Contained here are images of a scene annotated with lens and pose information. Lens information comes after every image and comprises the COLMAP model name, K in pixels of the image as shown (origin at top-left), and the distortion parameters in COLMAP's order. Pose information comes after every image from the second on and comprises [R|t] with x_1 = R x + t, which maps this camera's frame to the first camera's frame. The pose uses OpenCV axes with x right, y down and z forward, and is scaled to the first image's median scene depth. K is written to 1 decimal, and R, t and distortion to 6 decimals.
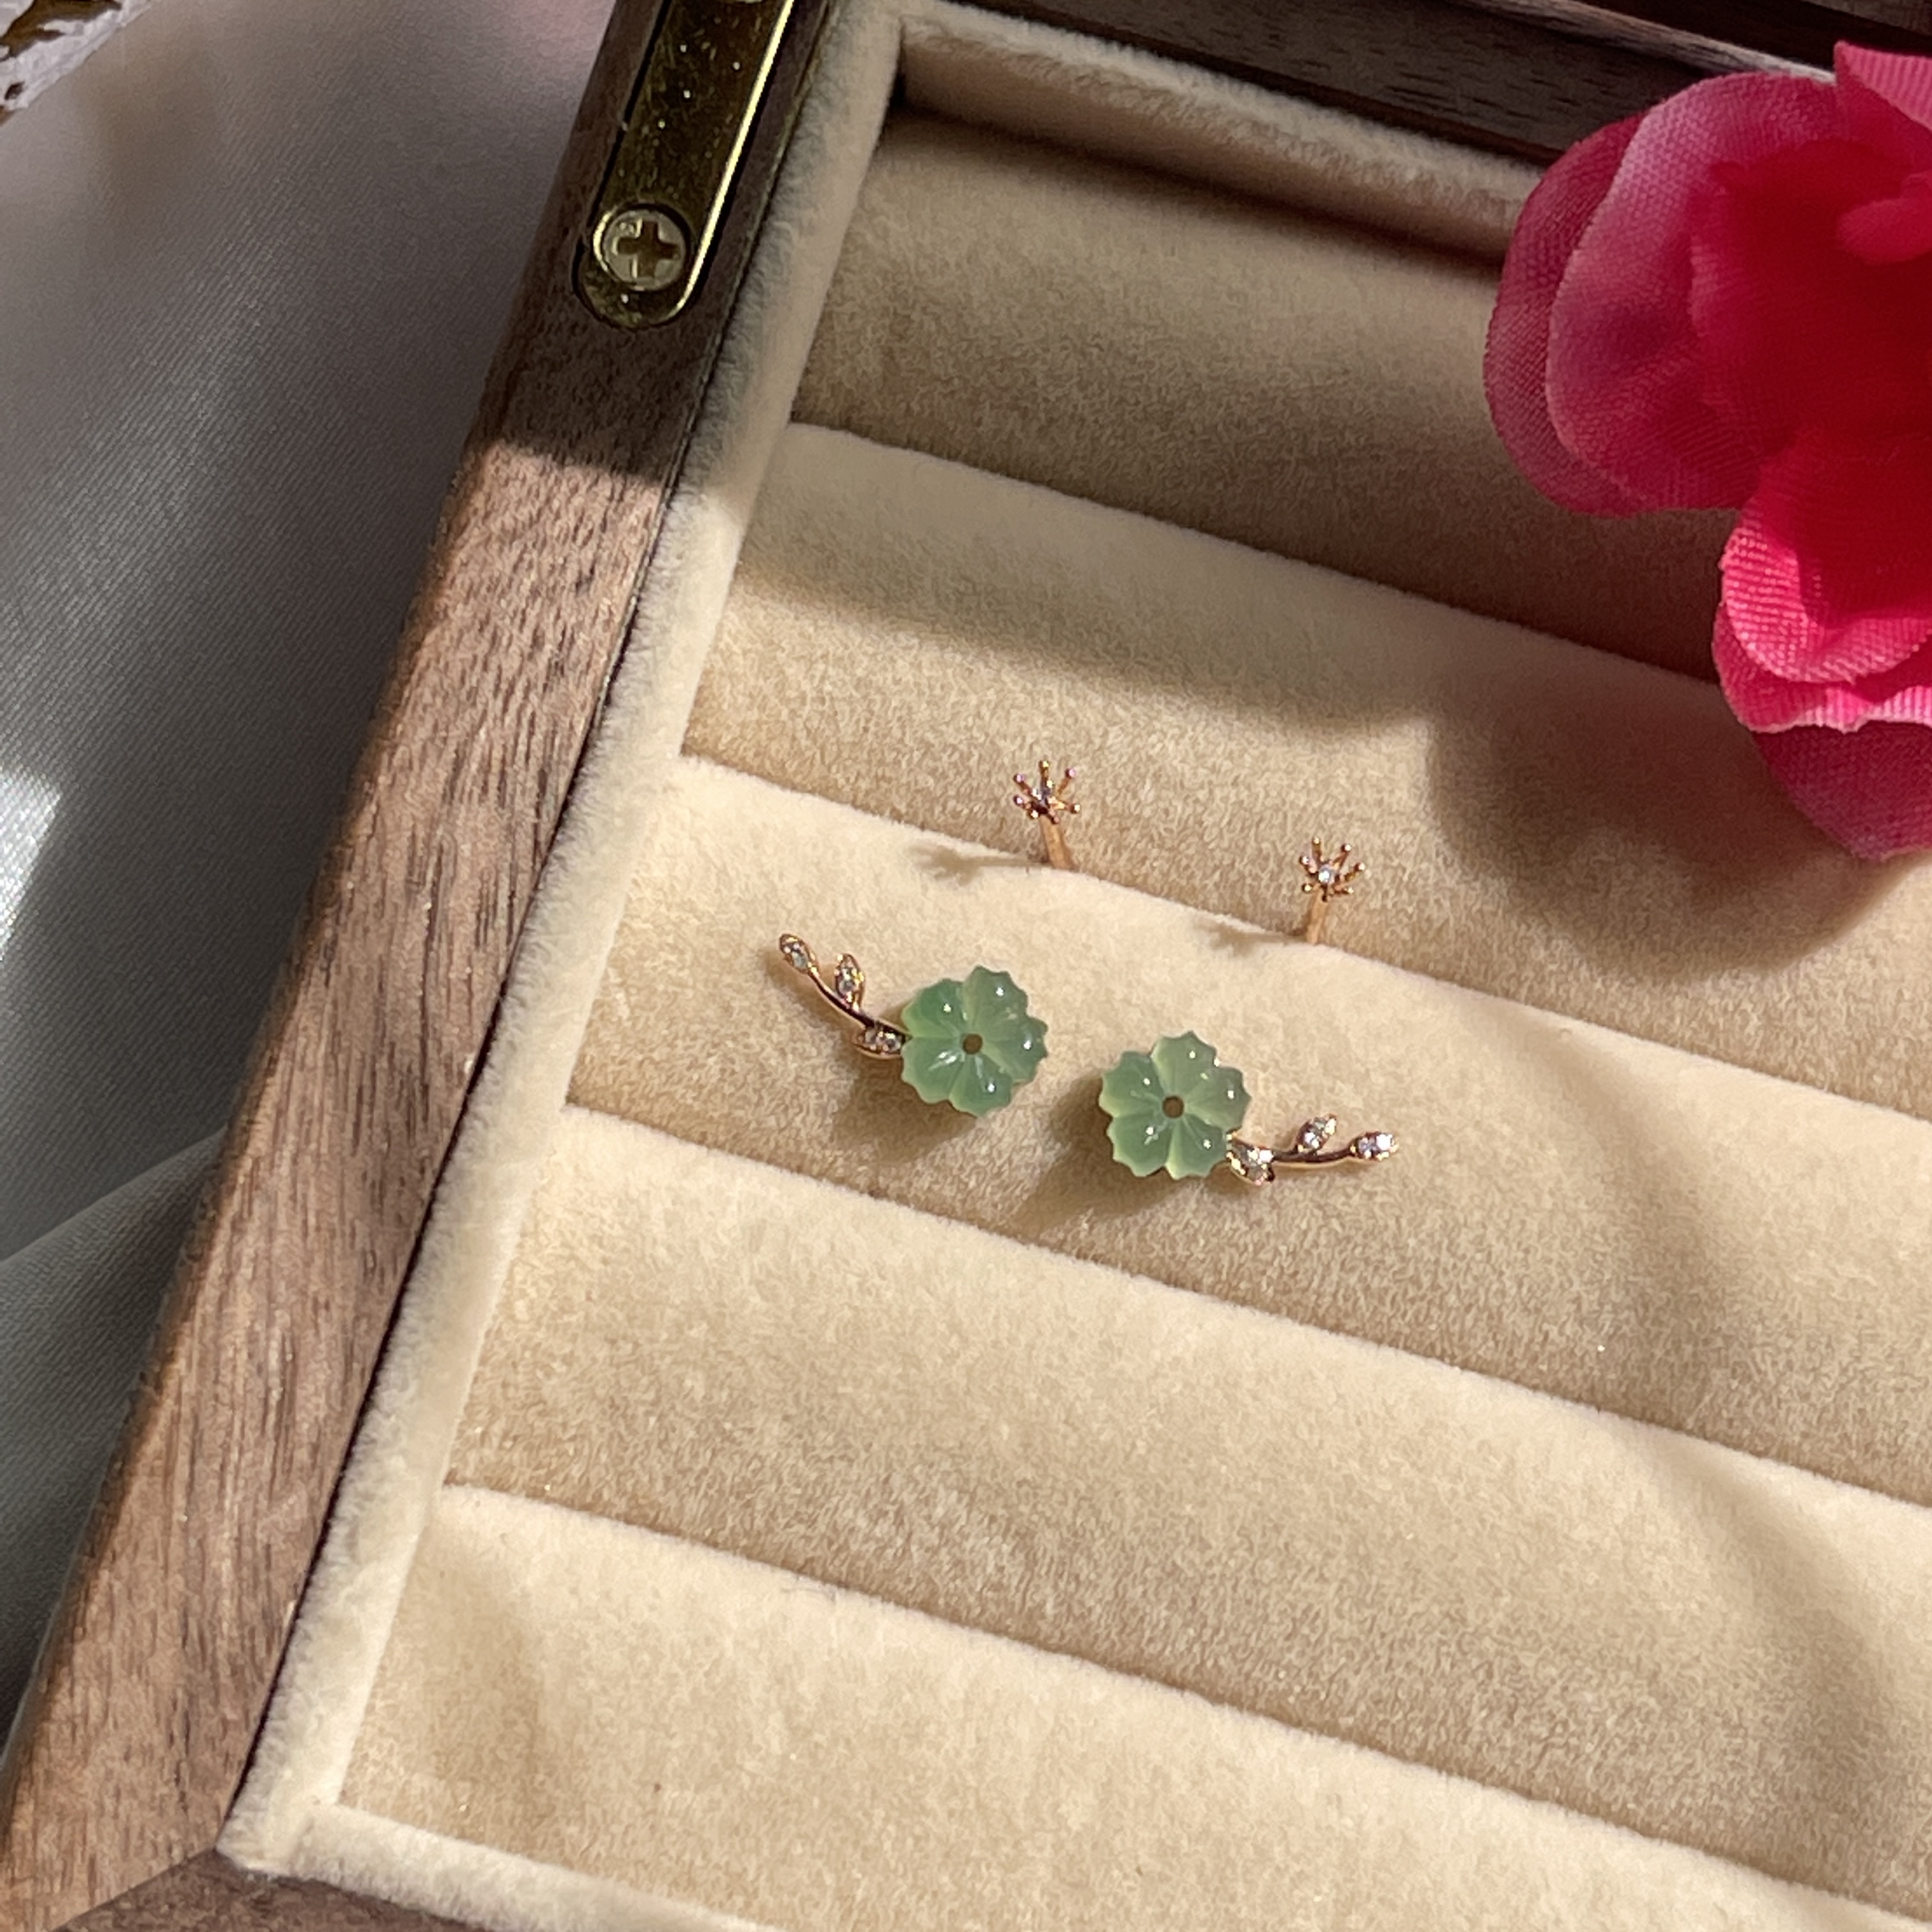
lens RADIAL K [[5204.1, 0, 966.0], [0, 5204.1, 966.0], [0, 0, 1]] dist [0.076490, -0.478530]
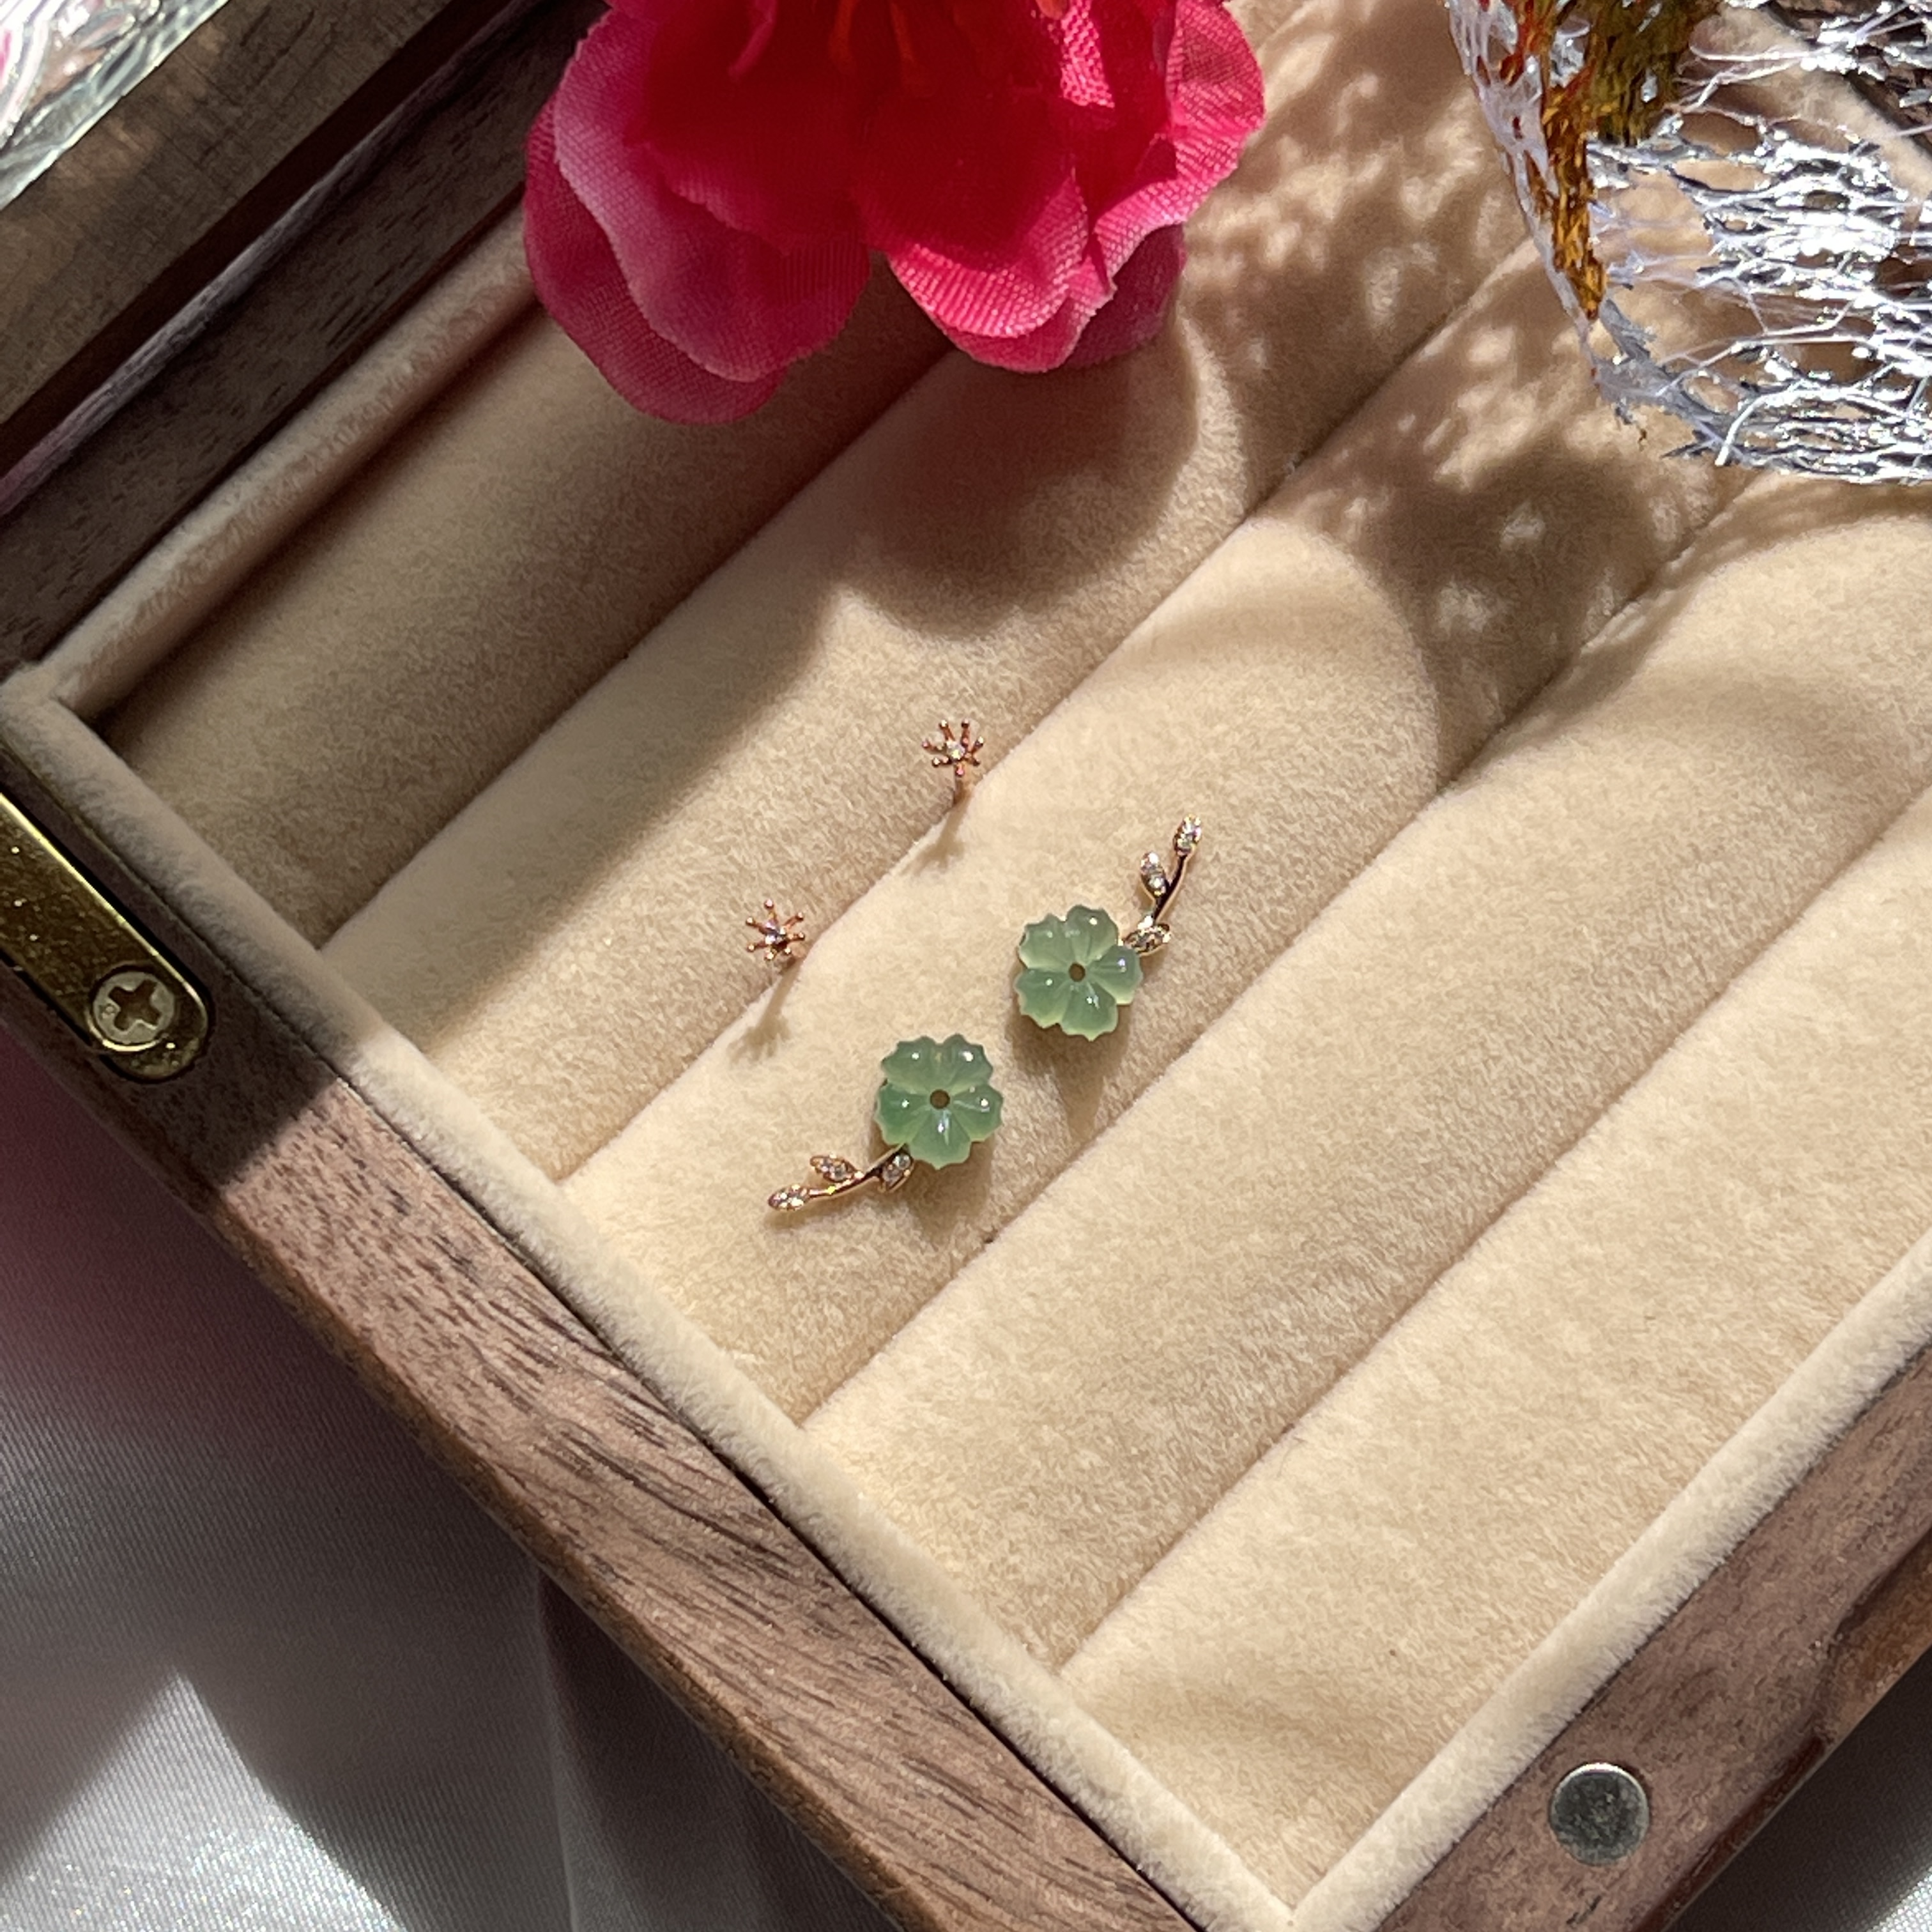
lens RADIAL K [[4769.9, 0, 966.0], [0, 4769.9, 966.0], [0, 0, 1]] dist [-0.233566, 5.778305]
pose [[0.474532, -0.871379, 0.124573, -0.099163], [0.851769, 0.490264, 0.184743, -0.184445], [-0.222055, 0.018441, 0.974860, -0.006080]]
